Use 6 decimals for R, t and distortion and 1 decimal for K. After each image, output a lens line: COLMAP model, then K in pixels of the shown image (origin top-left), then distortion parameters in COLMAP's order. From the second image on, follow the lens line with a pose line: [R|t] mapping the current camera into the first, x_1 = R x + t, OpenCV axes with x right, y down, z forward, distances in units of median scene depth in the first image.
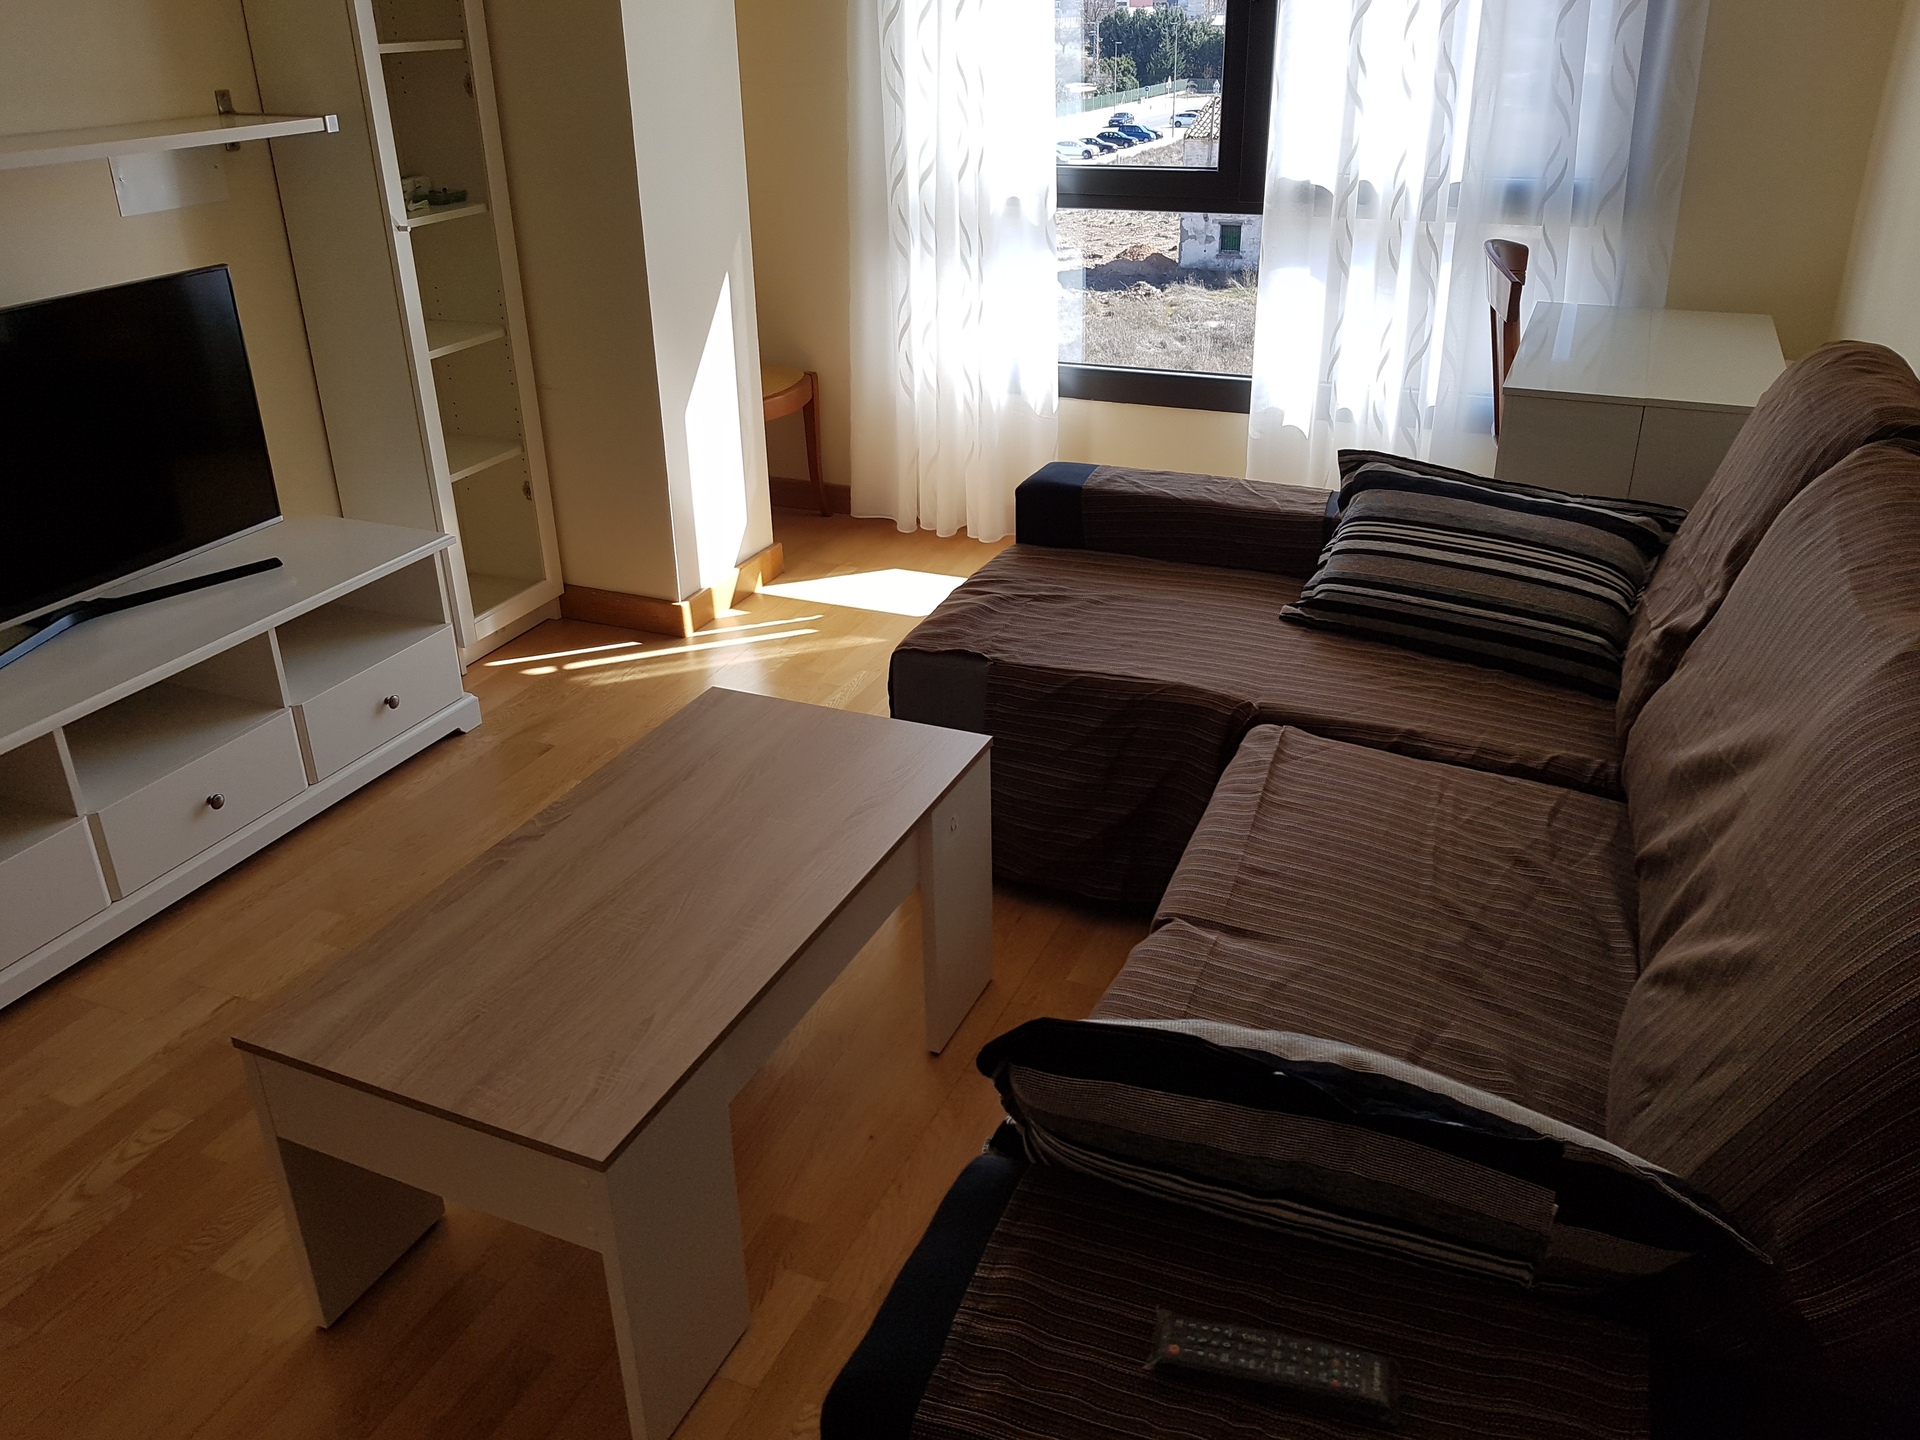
lens RADIAL K [[1522.6, 0, 960.5], [0, 1522.6, 719.4], [0, 0, 1]] dist [-0.010685, 0.000591]
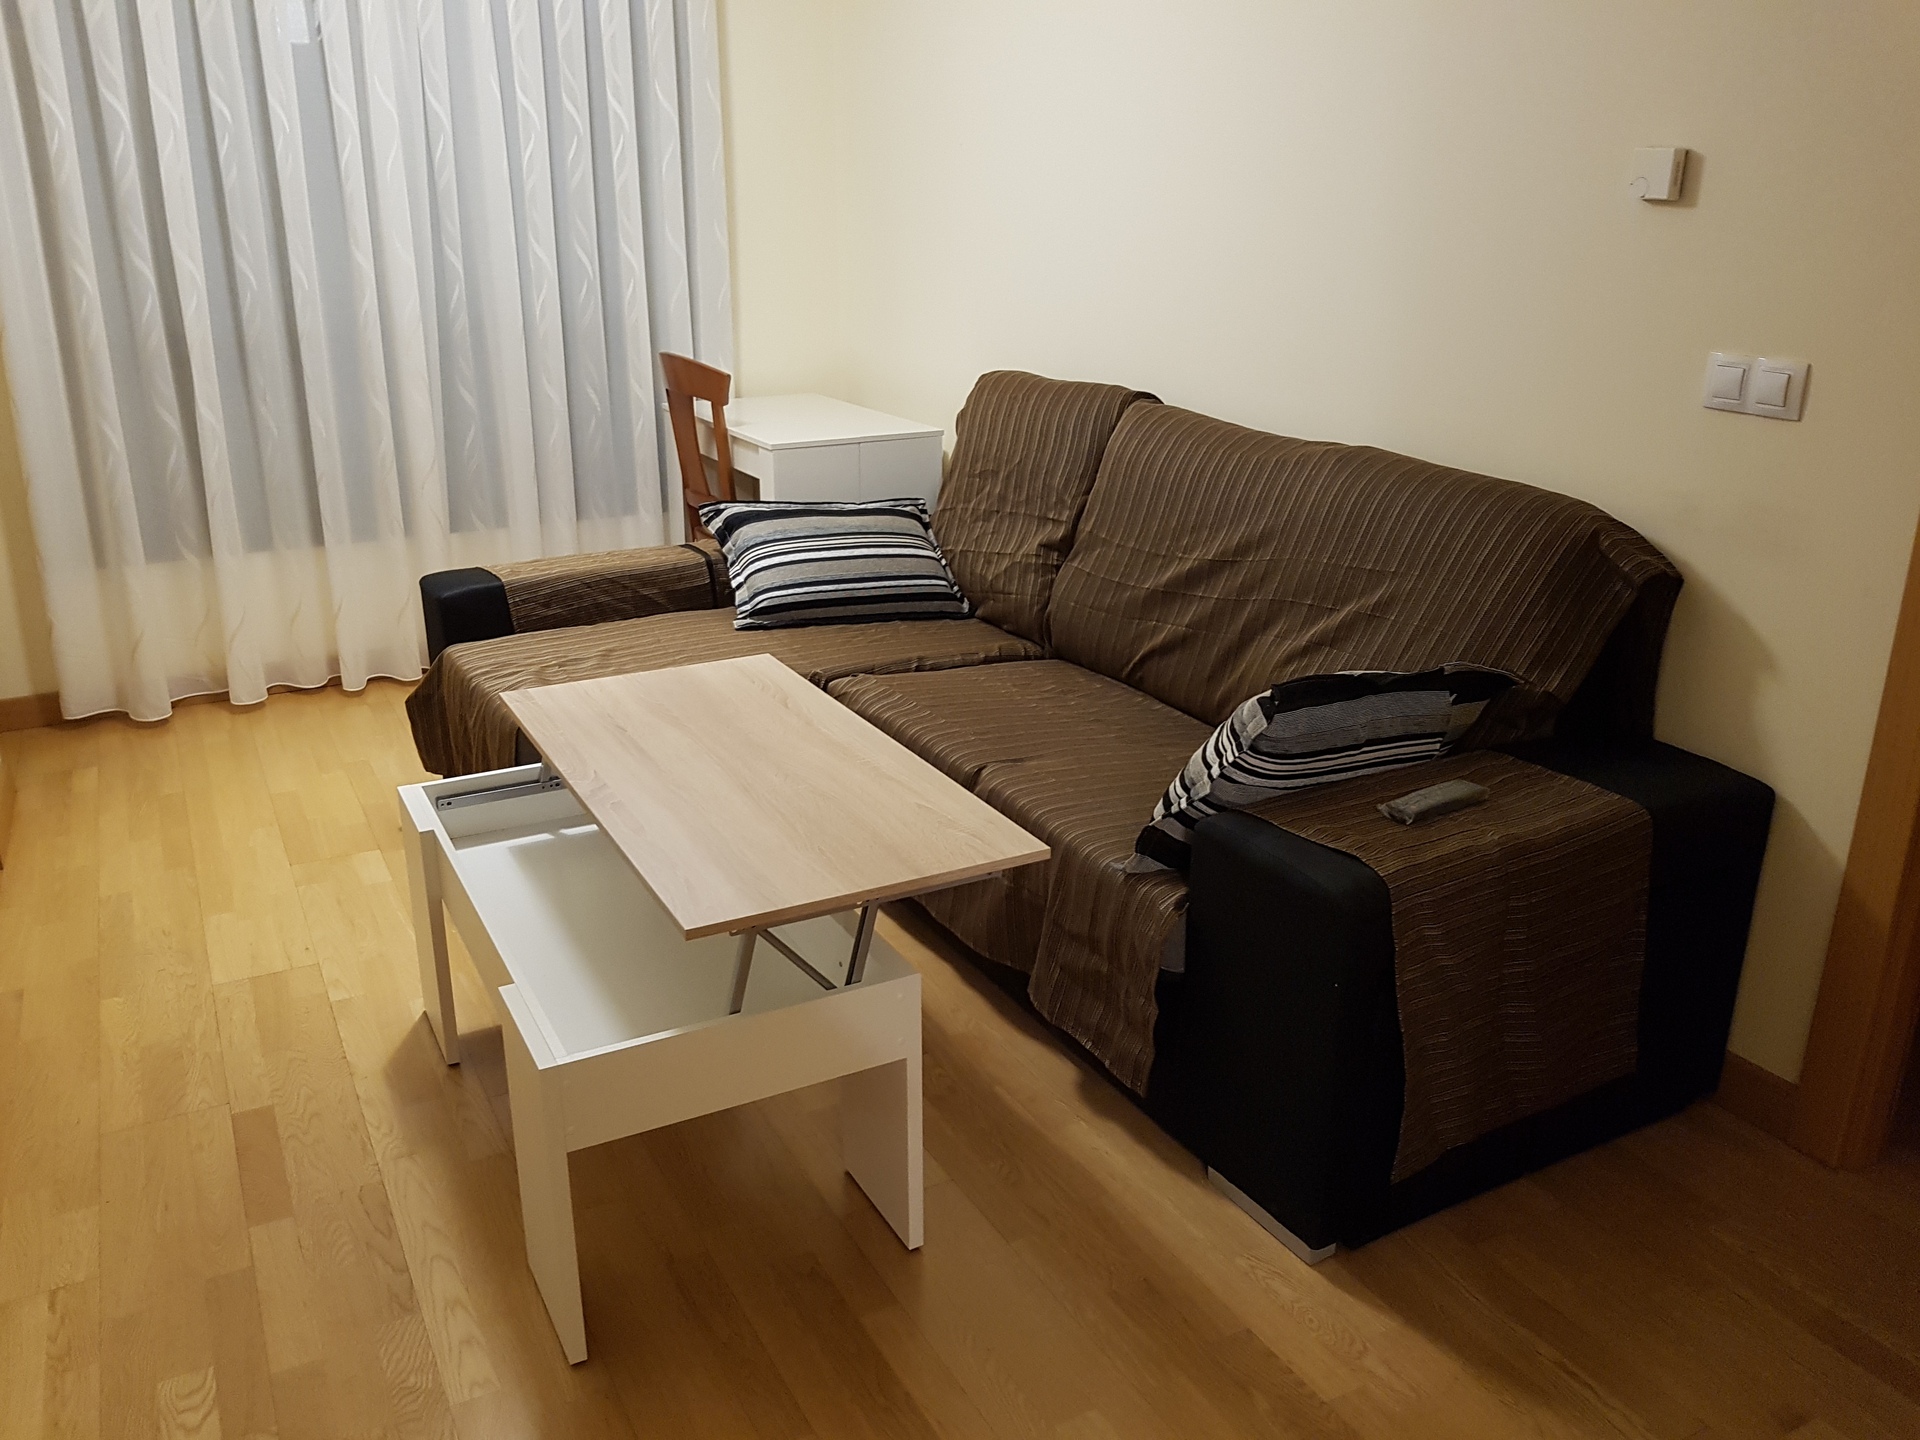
lens RADIAL K [[1522.6, 0, 956.3], [0, 1522.6, 714.4], [0, 0, 1]] dist [-0.010685, 0.000591]
pose [[0.612963, -0.250239, 0.749438, -0.741123], [0.352115, 0.935638, 0.024418, 0.035248], [-0.707313, 0.248921, 0.661624, 0.081929]]
